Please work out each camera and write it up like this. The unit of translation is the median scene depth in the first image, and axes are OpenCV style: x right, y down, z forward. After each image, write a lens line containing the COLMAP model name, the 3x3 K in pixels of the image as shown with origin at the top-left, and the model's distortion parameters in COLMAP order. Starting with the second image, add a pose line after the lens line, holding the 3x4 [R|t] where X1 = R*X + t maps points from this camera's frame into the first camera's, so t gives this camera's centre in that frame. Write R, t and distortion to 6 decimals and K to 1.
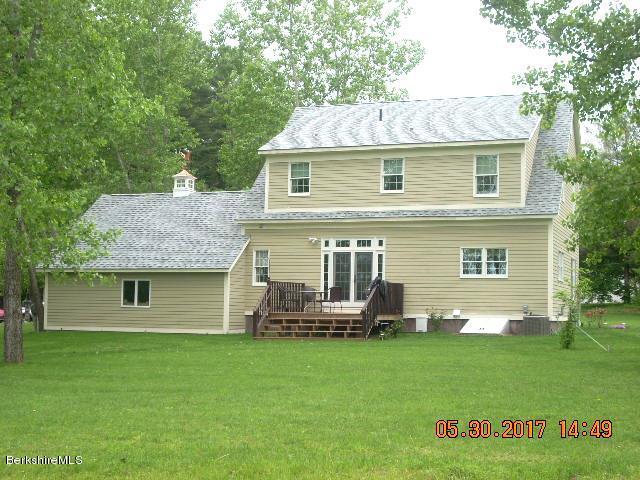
lens RADIAL K [[982.9, 0, 316.5], [0, 982.9, 236.4], [0, 0, 1]] dist [-0.081726, 0.000000]
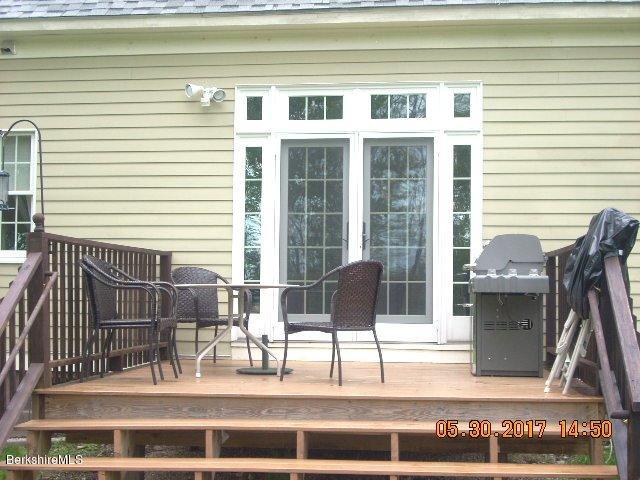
lens RADIAL K [[982.9, 0, 320.9], [0, 982.9, 246.0], [0, 0, 1]] dist [-0.081726, 0.000000]
pose [[0.969649, 0.006836, 0.244405, -0.038377], [-0.011679, 0.999763, 0.018371, 0.040798], [-0.244221, -0.020667, 0.969499, 0.736657]]
